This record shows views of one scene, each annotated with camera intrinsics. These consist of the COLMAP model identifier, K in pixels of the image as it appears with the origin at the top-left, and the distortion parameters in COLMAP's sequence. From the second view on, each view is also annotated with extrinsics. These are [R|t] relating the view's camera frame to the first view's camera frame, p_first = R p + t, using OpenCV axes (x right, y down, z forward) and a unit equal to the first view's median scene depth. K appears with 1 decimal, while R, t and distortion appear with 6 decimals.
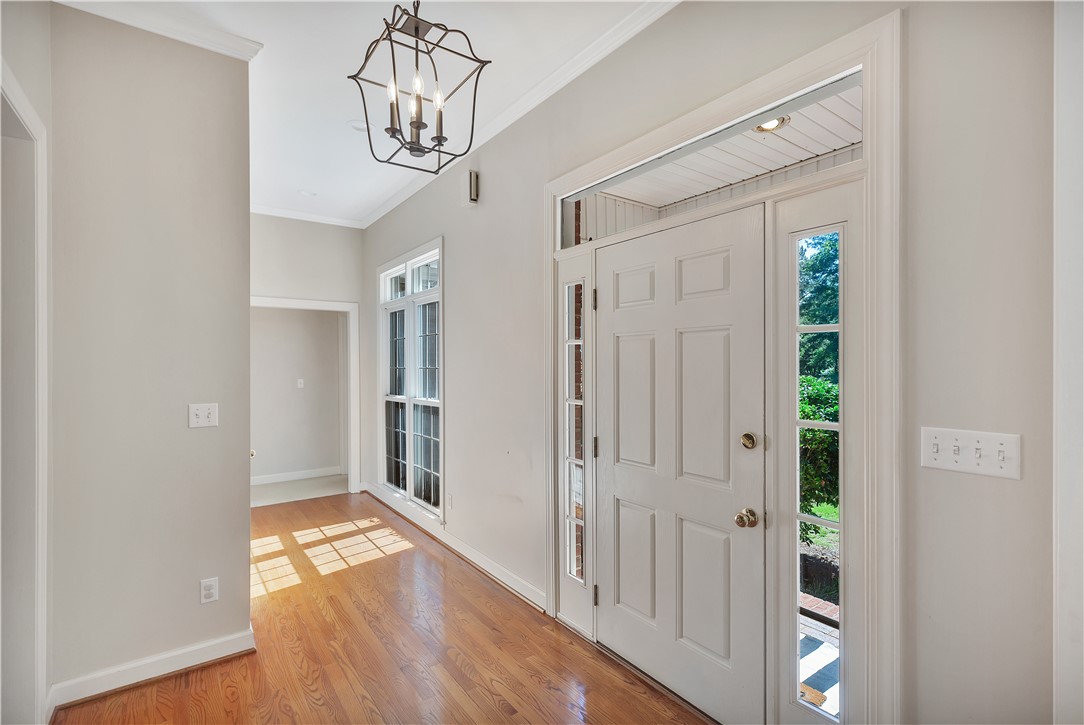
lens RADIAL K [[500.1, 0, 541.9], [0, 500.1, 361.3], [0, 0, 1]] dist [0.012945, 0.000350]
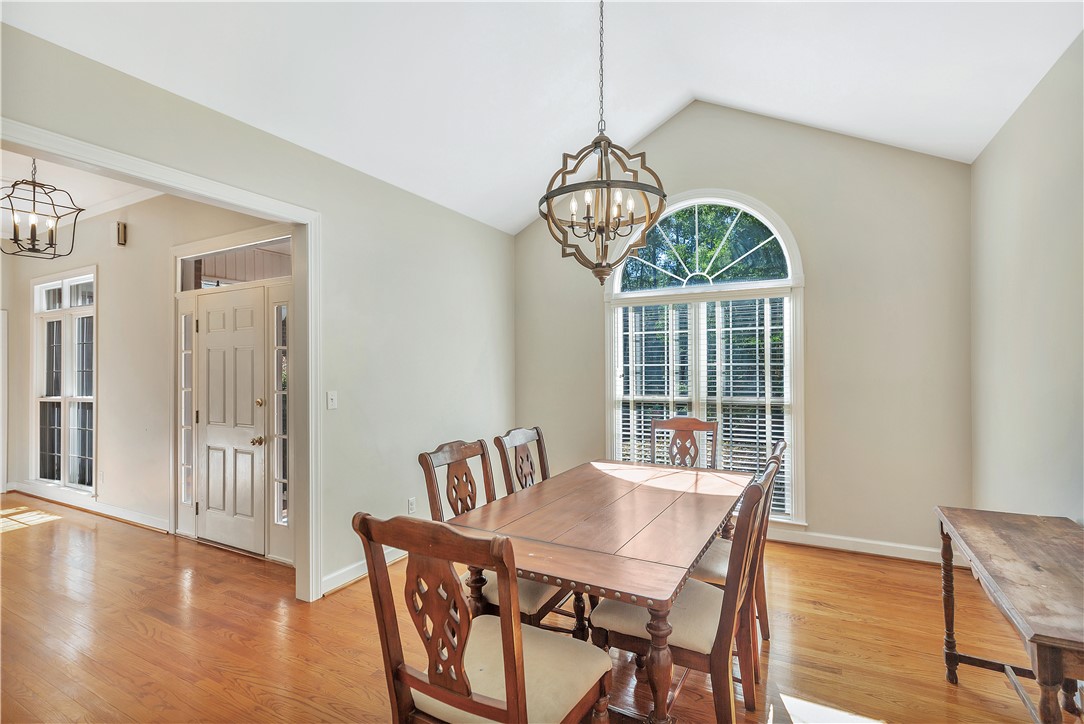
lens RADIAL K [[500.1, 0, 537.3], [0, 500.1, 356.0], [0, 0, 1]] dist [0.012945, 0.000350]
pose [[0.905181, 0.003010, 0.425015, 0.245763], [0.005618, 0.999803, -0.019047, 0.006687], [-0.424989, 0.019629, 0.904986, -0.568024]]
